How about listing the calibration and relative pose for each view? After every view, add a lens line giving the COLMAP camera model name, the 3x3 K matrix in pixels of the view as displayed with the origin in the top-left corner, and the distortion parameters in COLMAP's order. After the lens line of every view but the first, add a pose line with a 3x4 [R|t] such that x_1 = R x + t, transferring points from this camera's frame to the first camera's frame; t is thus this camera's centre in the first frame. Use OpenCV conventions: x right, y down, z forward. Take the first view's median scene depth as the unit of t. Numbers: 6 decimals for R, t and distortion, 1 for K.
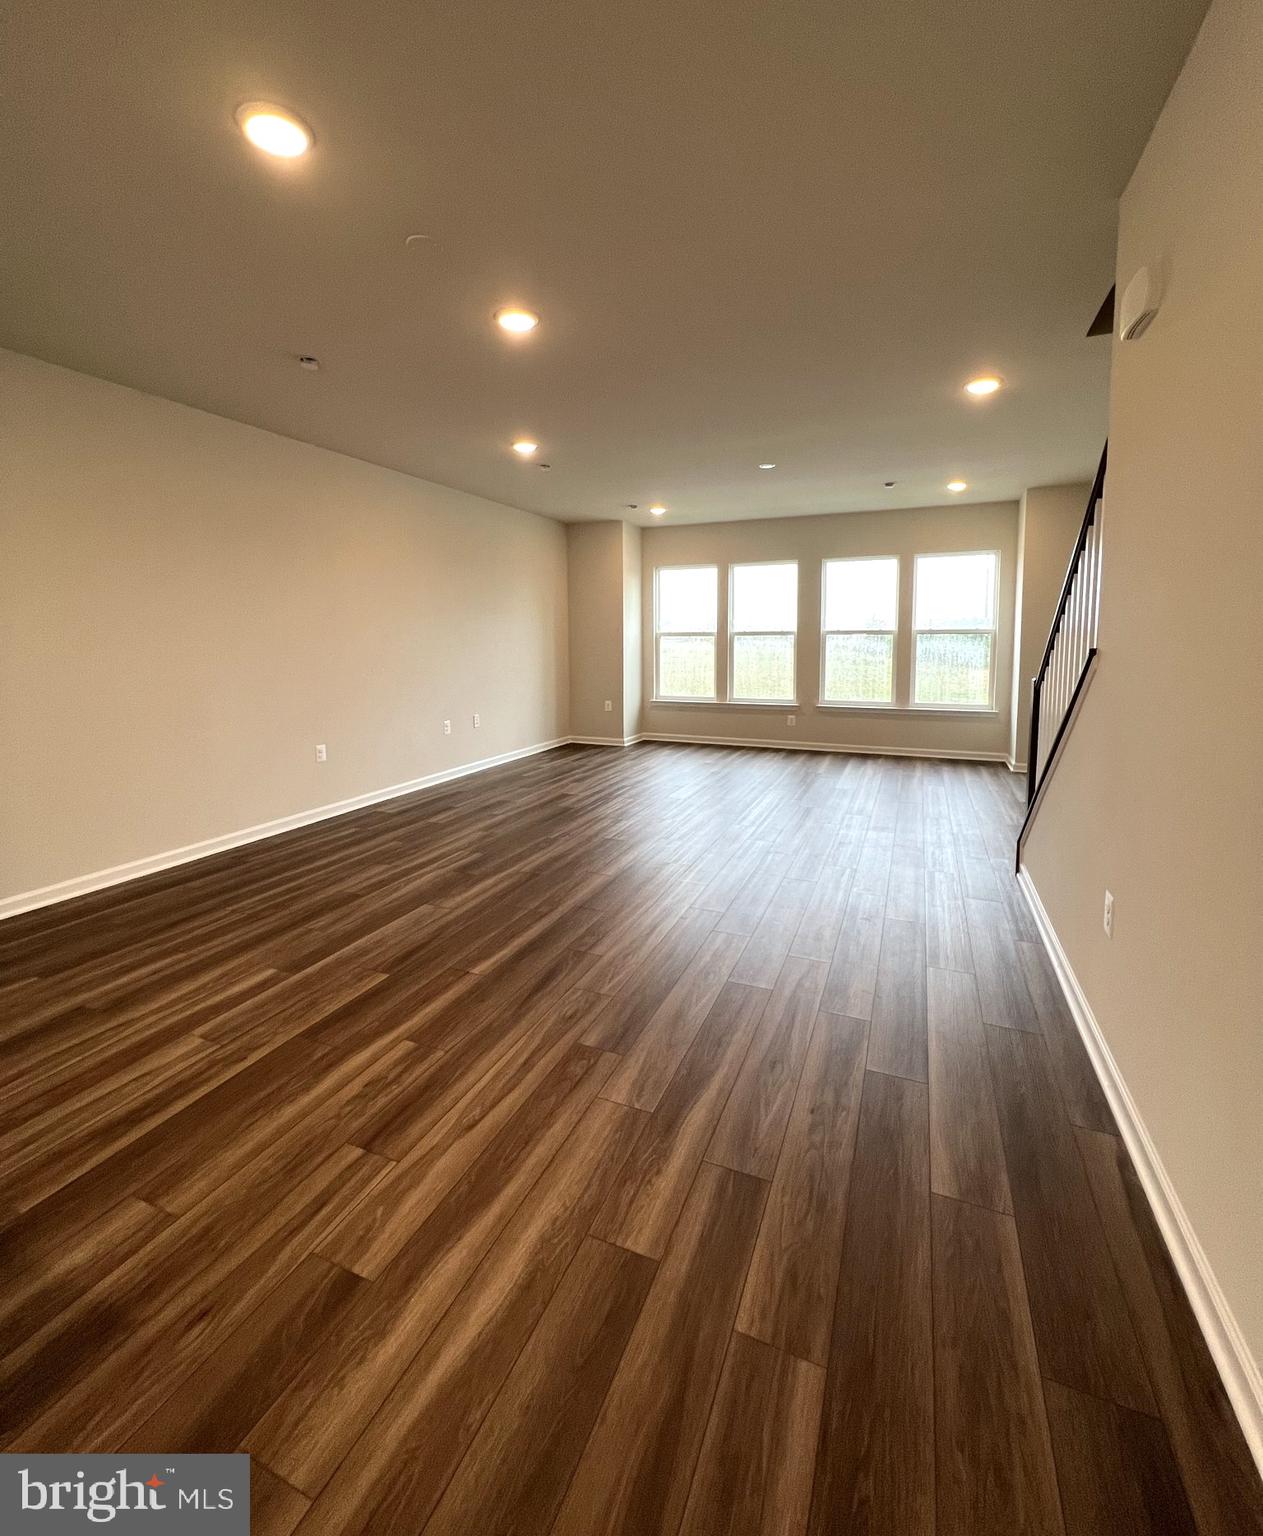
lens RADIAL K [[639.3, 0, 658.9], [0, 639.3, 687.5], [0, 0, 1]] dist [0.000305, 0.000312]
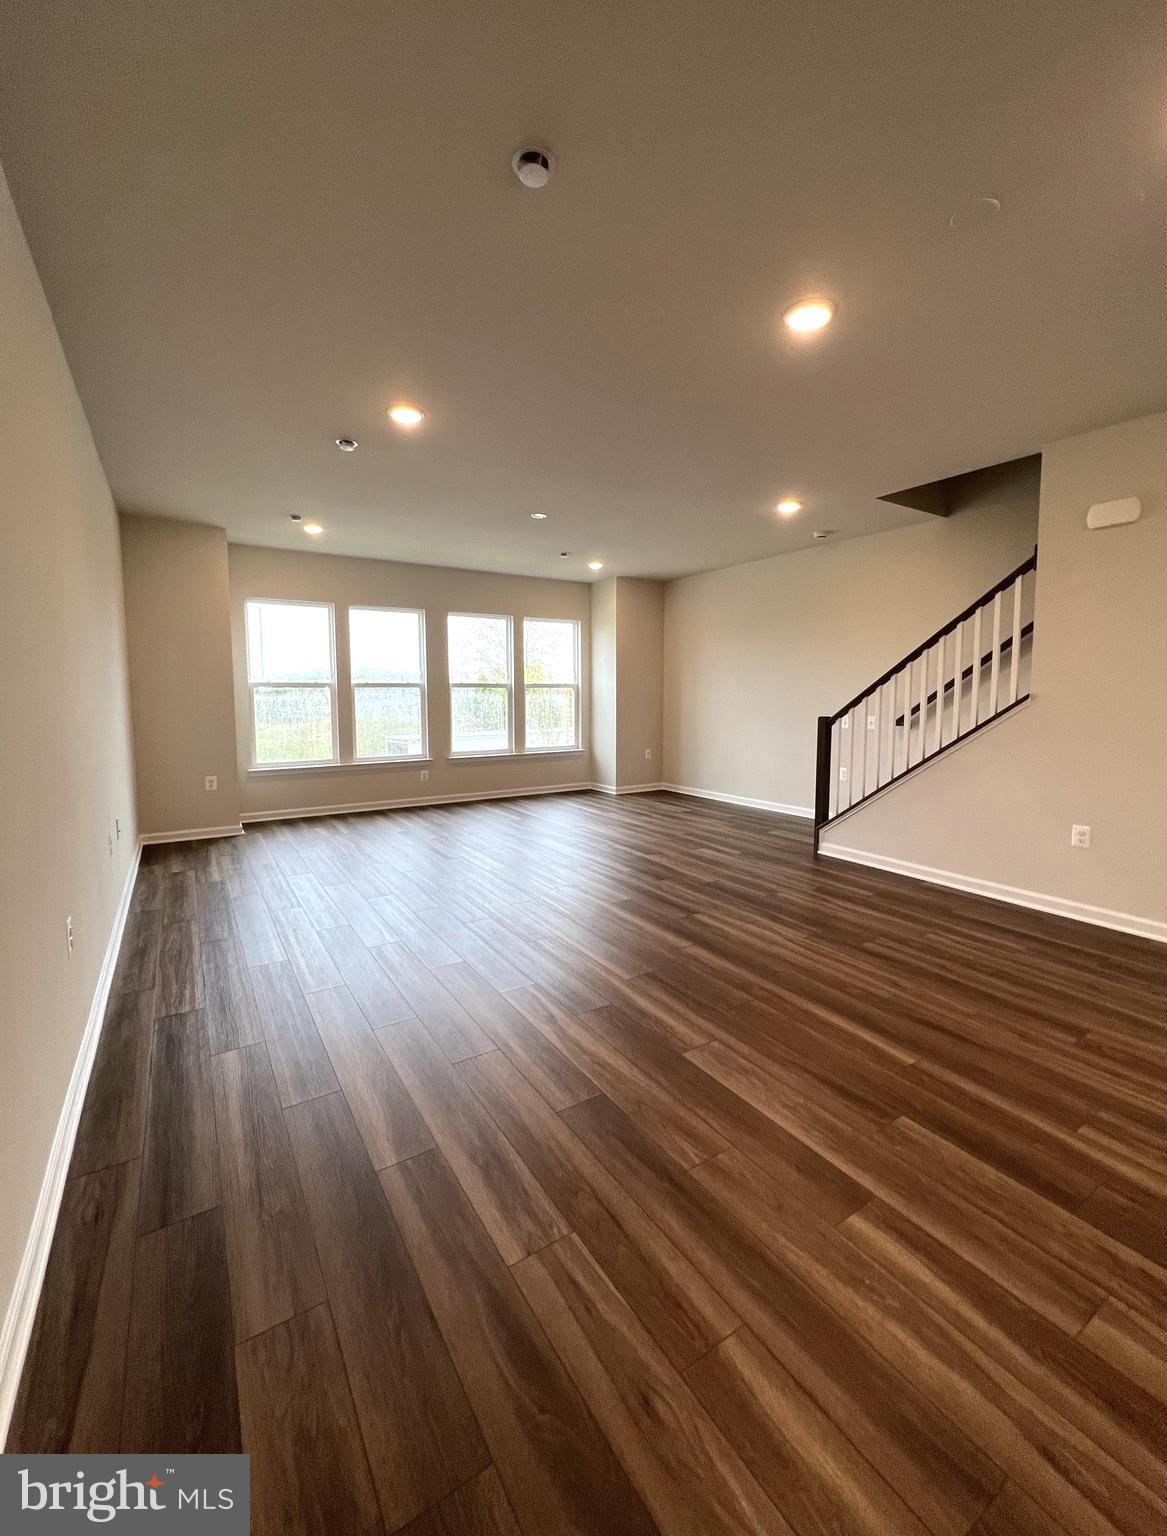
lens RADIAL K [[612.8, 0, 560.5], [0, 612.8, 721.6], [0, 0, 1]] dist [0.008725, 0.000077]
pose [[0.596542, -0.035972, 0.801776, -0.423606], [0.059993, 0.998199, 0.000148, -0.018453], [-0.800337, 0.048012, 0.597625, 0.291032]]
